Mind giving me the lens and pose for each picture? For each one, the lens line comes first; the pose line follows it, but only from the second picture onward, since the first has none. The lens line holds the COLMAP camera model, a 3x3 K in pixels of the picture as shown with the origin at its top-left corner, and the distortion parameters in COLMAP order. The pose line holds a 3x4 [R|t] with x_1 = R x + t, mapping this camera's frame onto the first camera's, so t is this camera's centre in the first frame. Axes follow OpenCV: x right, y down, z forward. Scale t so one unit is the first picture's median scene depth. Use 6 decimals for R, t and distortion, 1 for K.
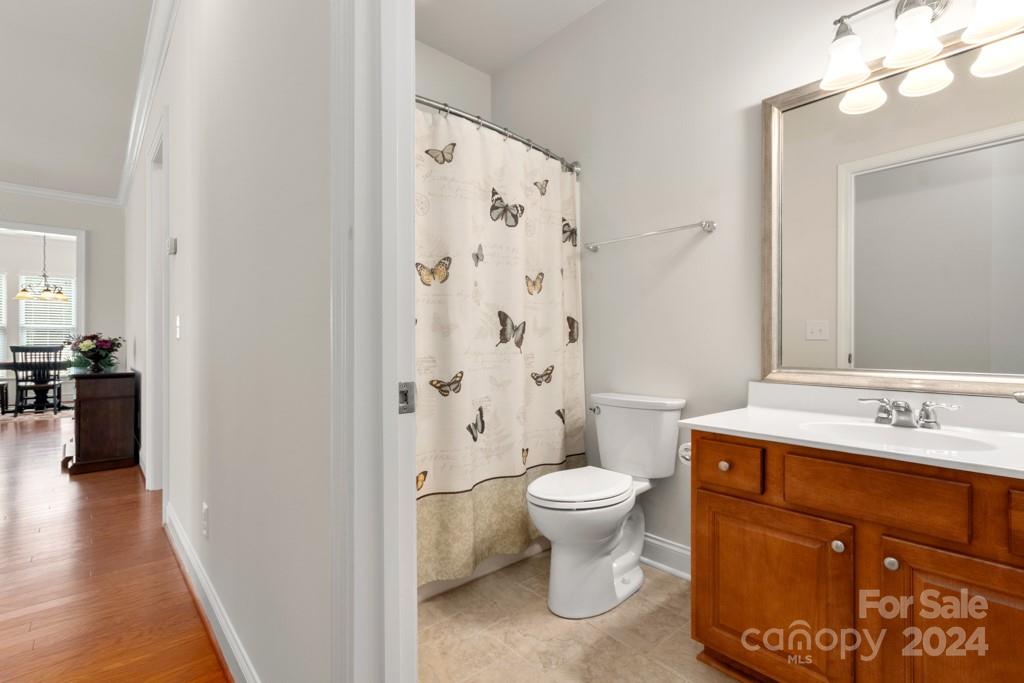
lens RADIAL K [[489.9, 0, 523.0], [0, 489.9, 339.7], [0, 0, 1]] dist [0.004995, 0.002279]
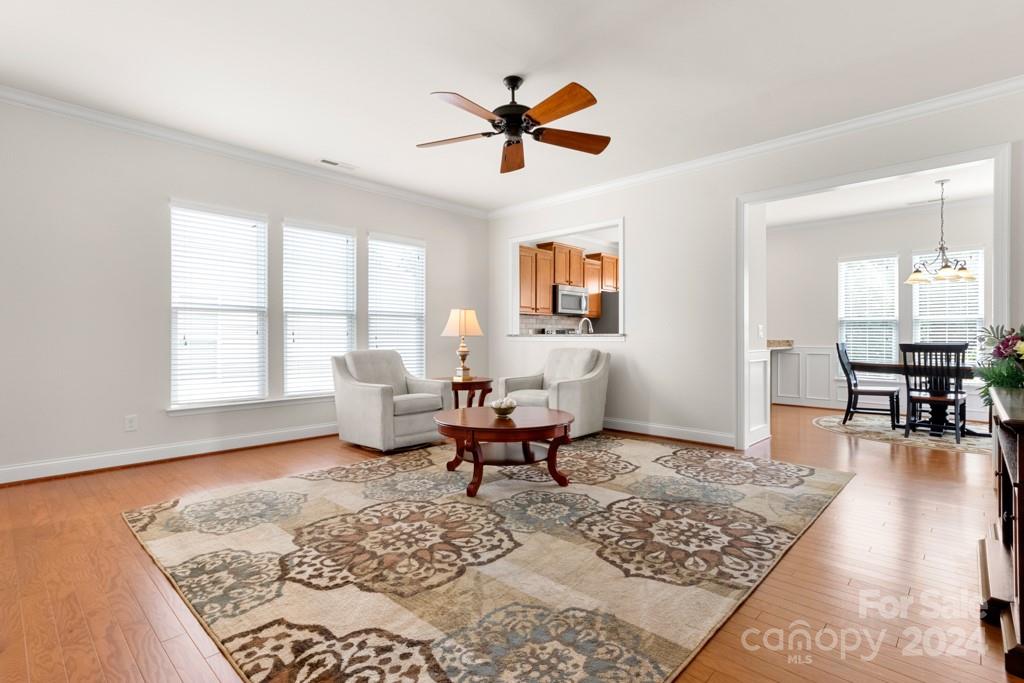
lens RADIAL K [[489.9, 0, 512.6], [0, 489.9, 334.6], [0, 0, 1]] dist [0.004995, 0.002279]
pose [[0.082029, -0.009513, -0.996585, -0.304234], [-0.006493, 0.999928, -0.010080, 0.010638], [0.996609, 0.007297, 0.081961, 0.314324]]
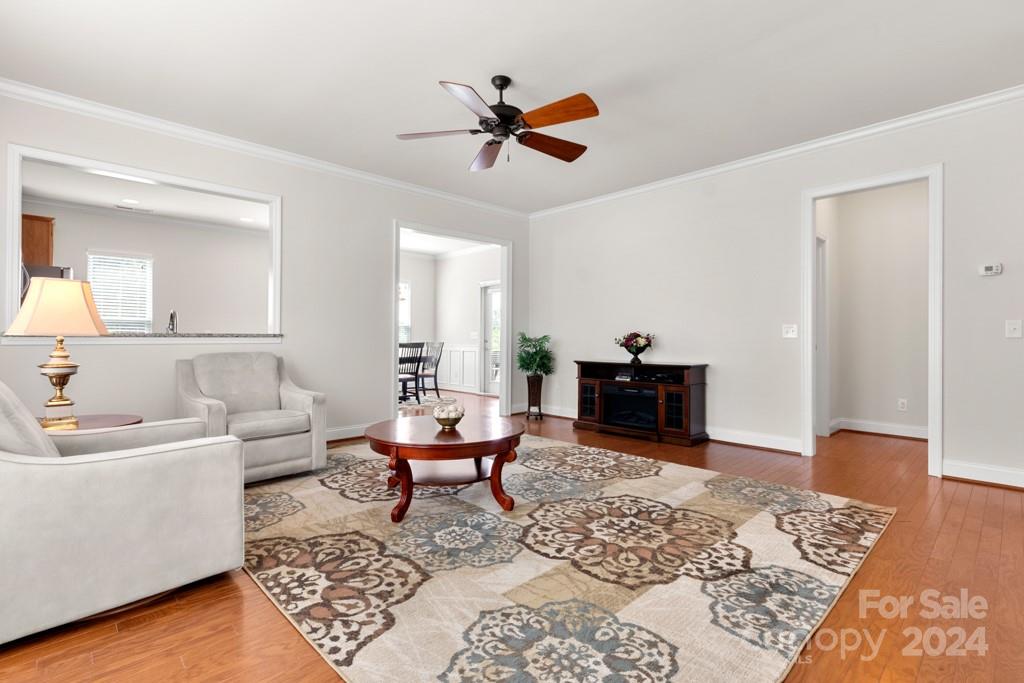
lens RADIAL K [[489.9, 0, 501.0], [0, 489.9, 343.3], [0, 0, 1]] dist [0.004995, 0.002279]
pose [[0.999617, -0.004446, 0.027314, -0.791618], [0.004336, 0.999982, 0.004068, 0.011250], [-0.027332, -0.003948, 0.999619, -0.116078]]
